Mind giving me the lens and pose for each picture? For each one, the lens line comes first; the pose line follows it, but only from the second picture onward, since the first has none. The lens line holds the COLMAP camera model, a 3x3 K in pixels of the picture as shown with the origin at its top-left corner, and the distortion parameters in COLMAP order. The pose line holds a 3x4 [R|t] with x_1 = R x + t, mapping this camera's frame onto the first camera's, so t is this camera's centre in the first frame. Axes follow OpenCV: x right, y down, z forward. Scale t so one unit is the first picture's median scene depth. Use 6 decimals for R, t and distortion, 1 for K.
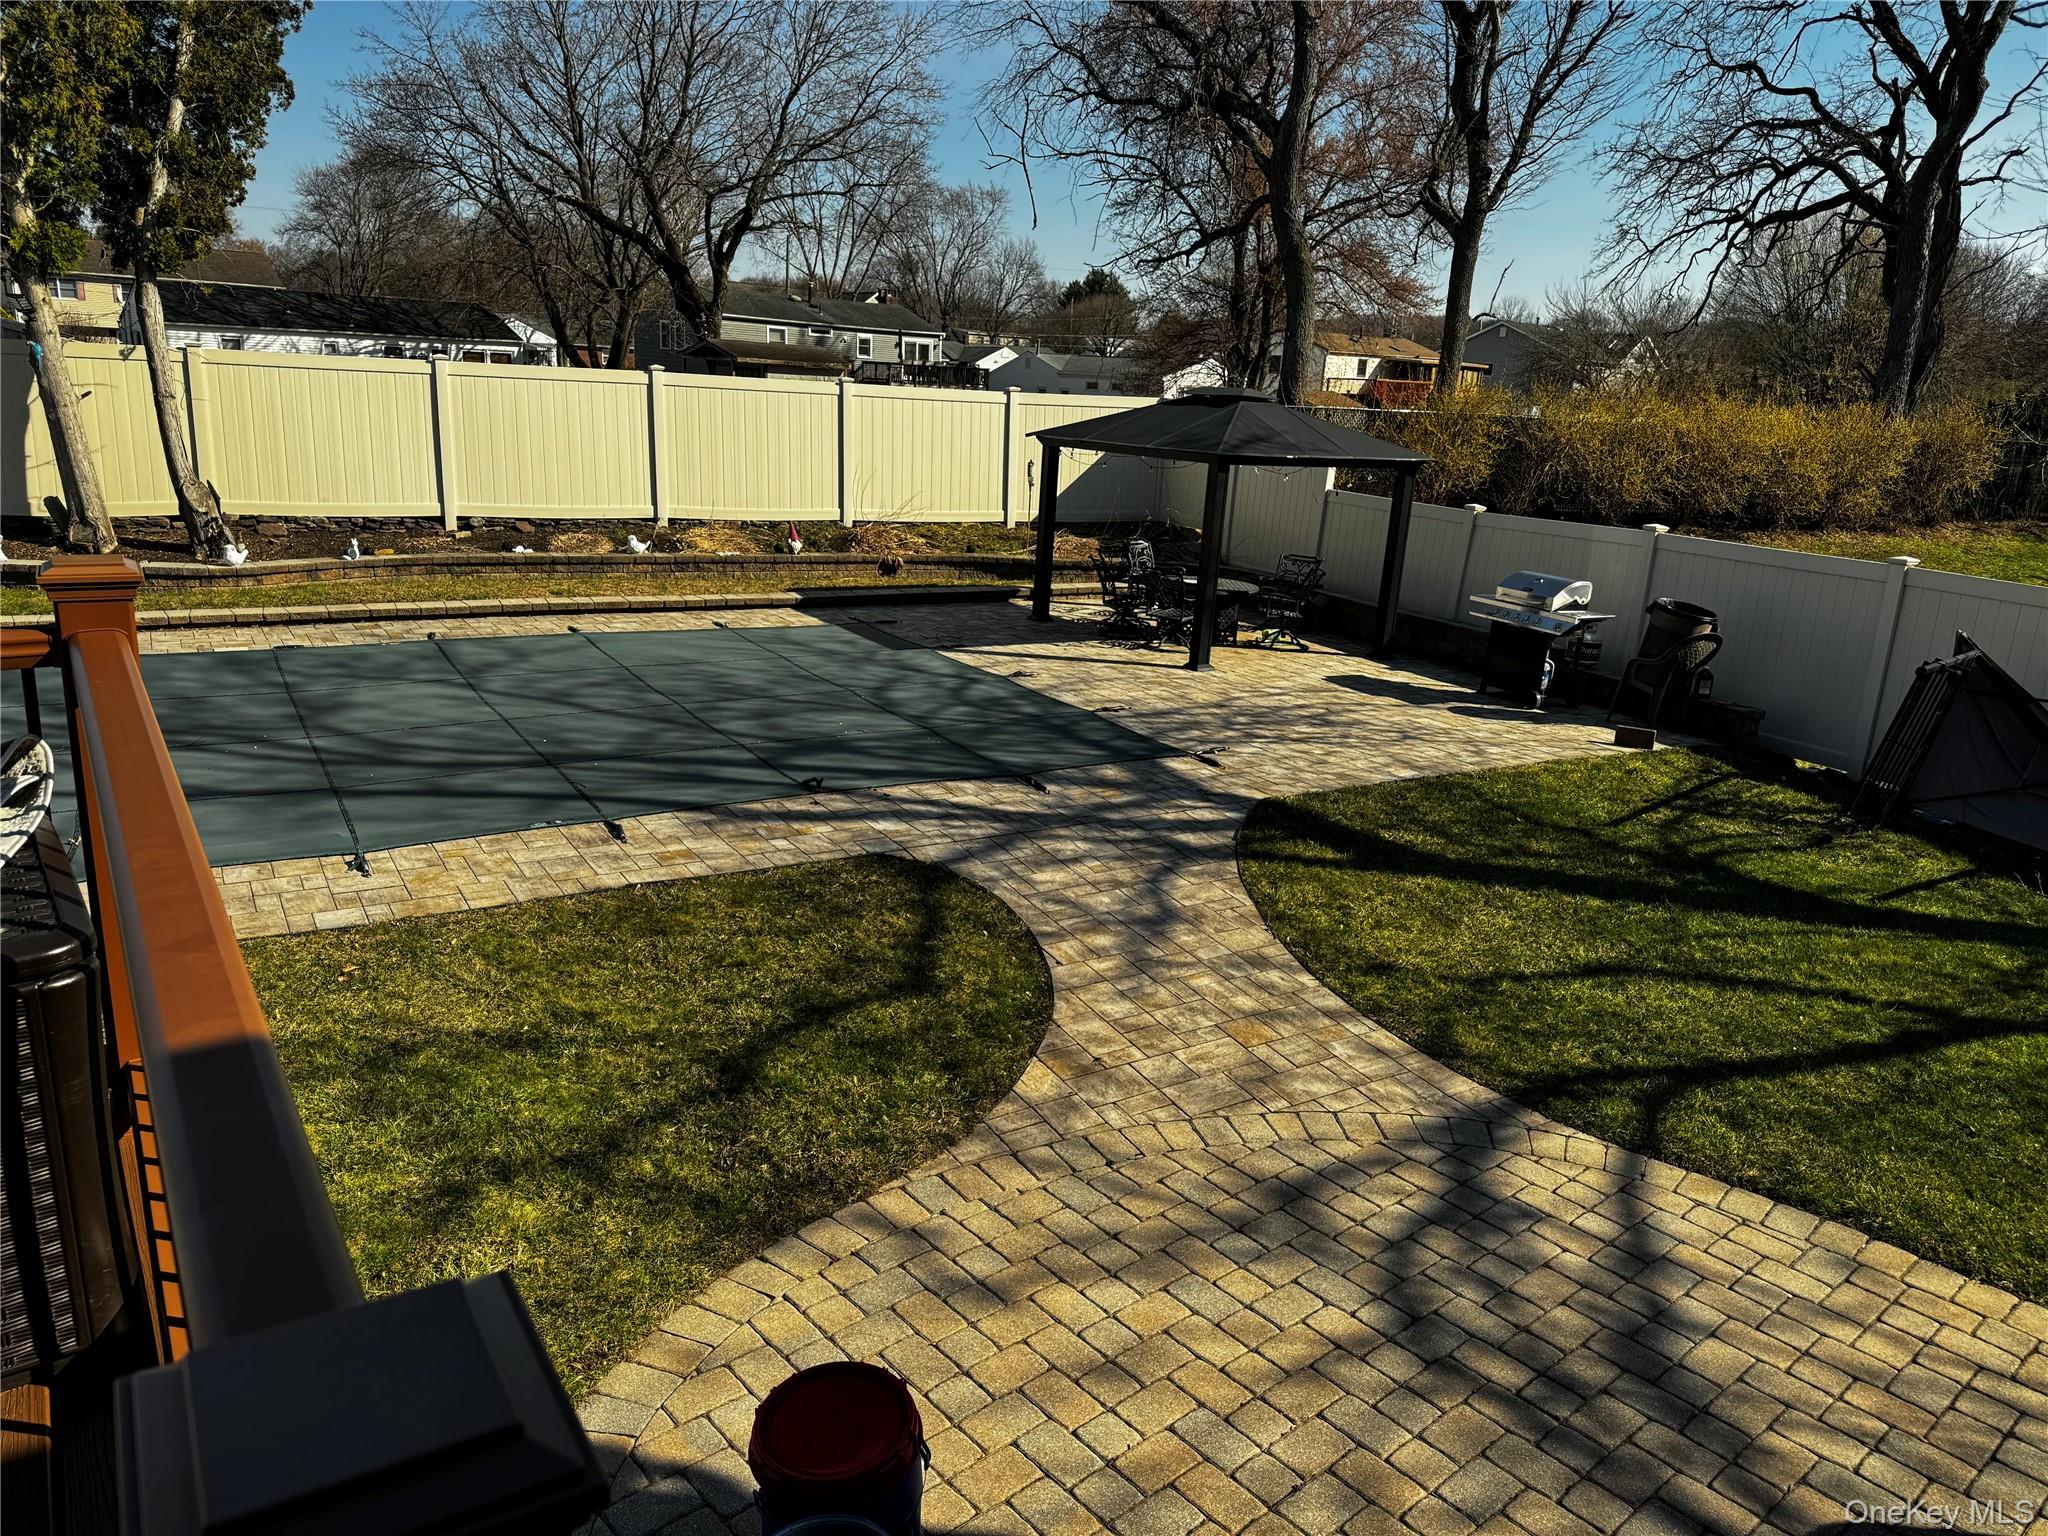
lens RADIAL K [[1387.8, 0, 1020.5], [0, 1387.8, 780.7], [0, 0, 1]] dist [0.130397, -0.193660]
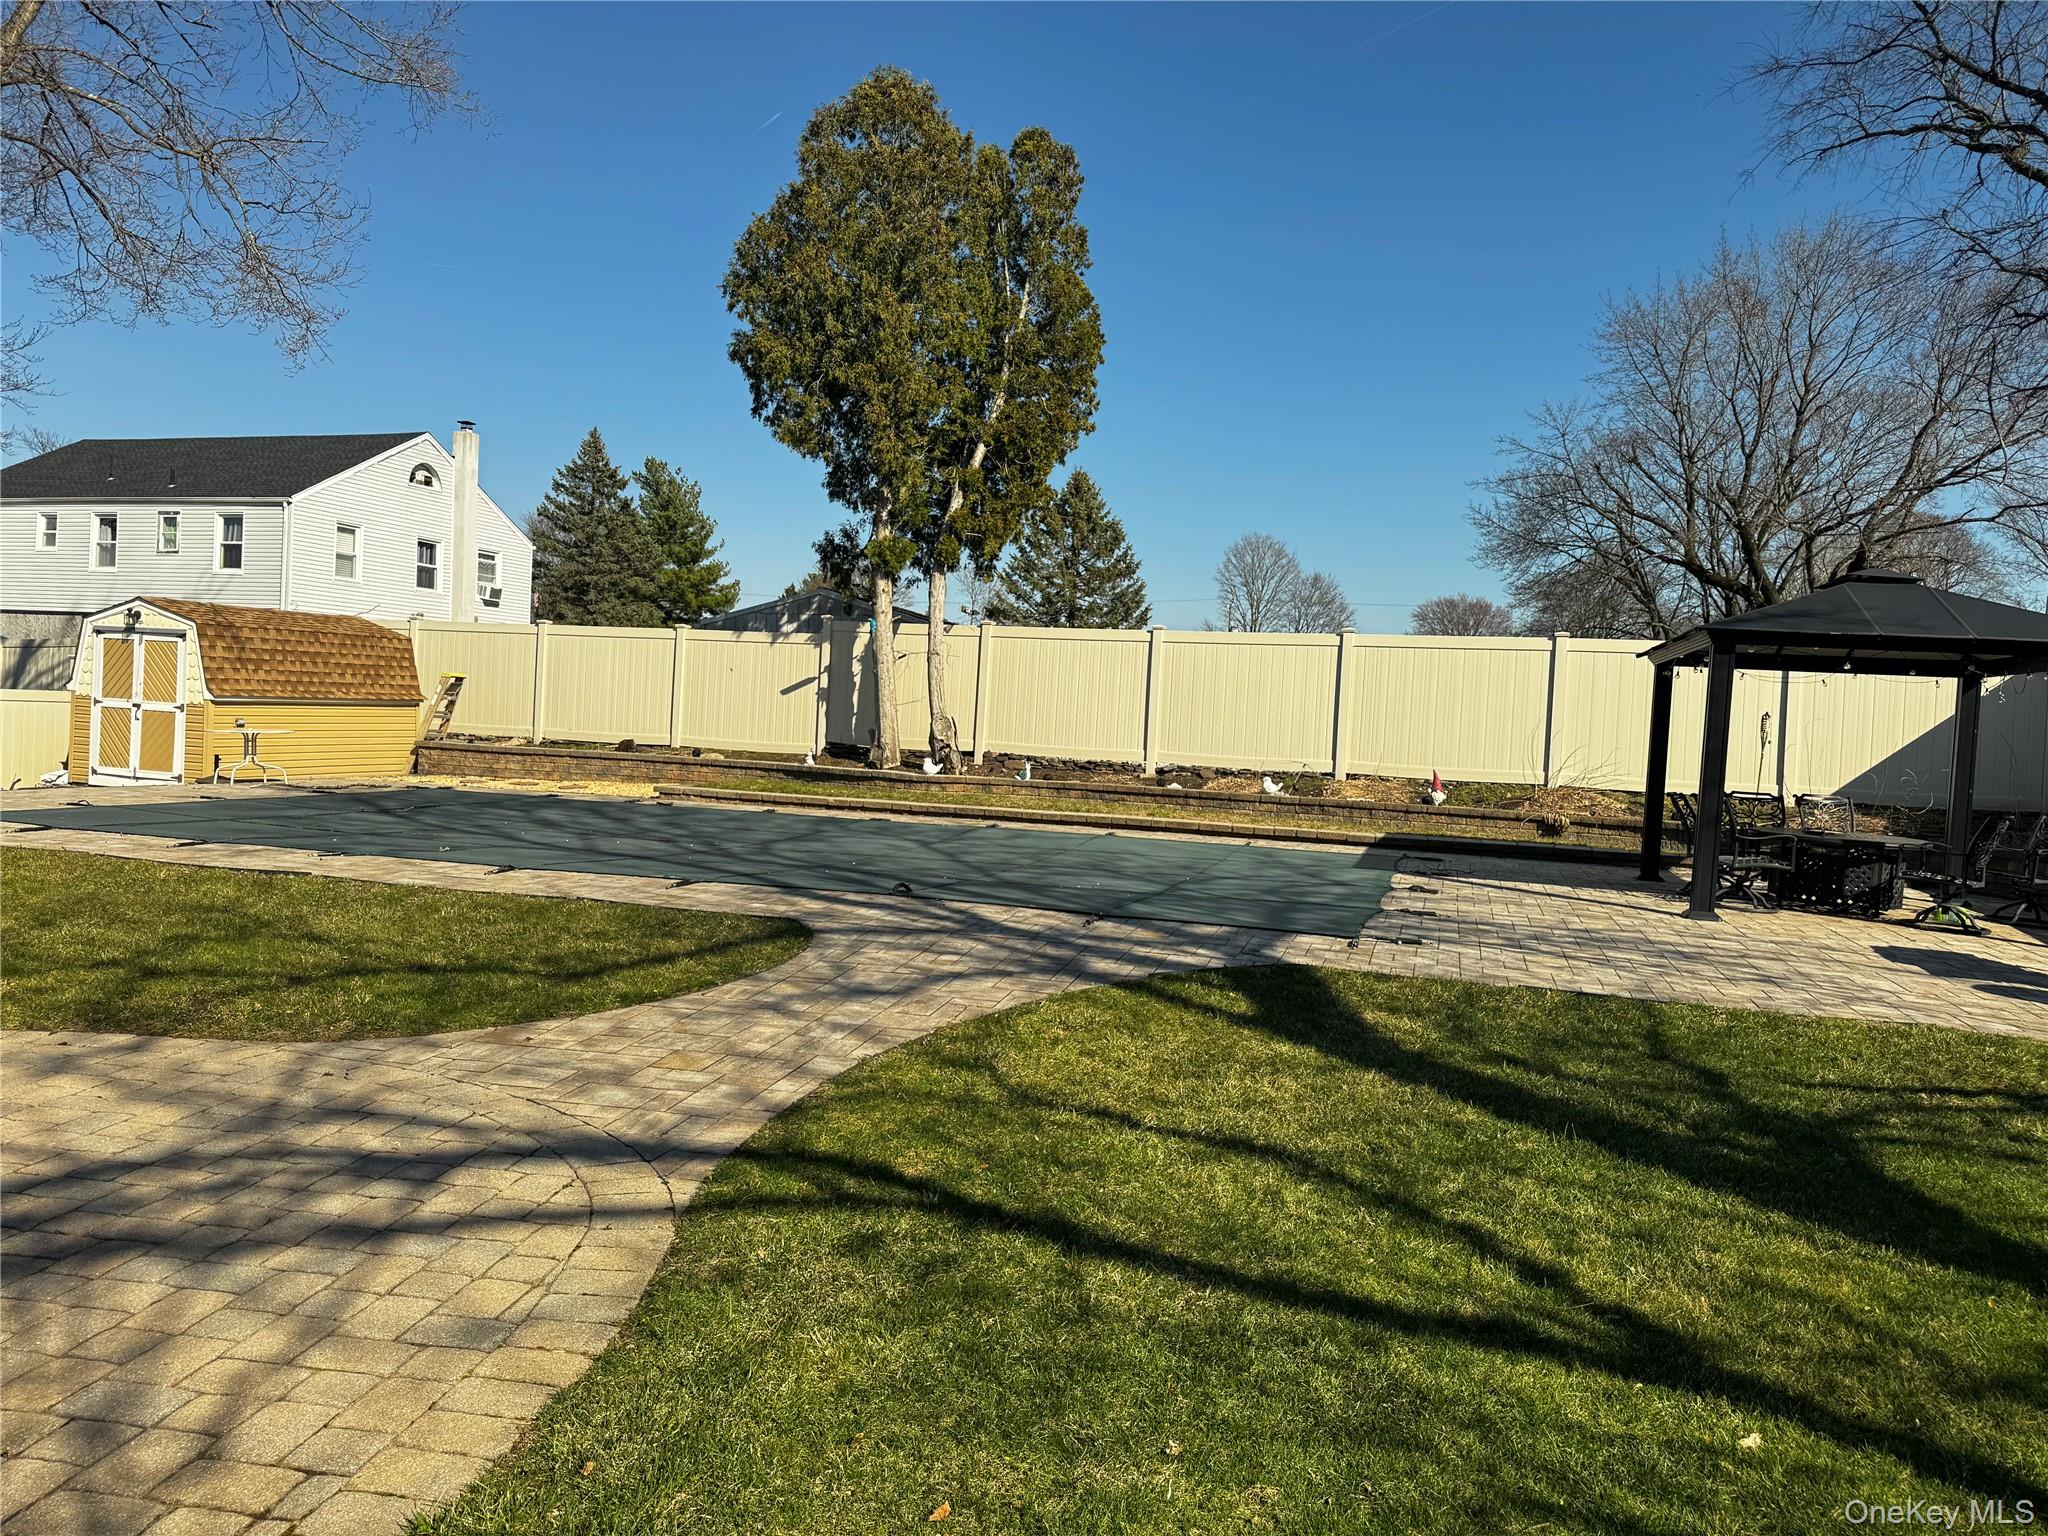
lens RADIAL K [[1387.8, 0, 1020.5], [0, 1387.8, 780.7], [0, 0, 1]] dist [0.130397, -0.193660]
pose [[0.671967, 0.014794, -0.740433, 0.830453], [-0.213929, 0.961056, -0.174946, 0.107977], [0.709009, 0.275959, 0.648963, 0.459472]]
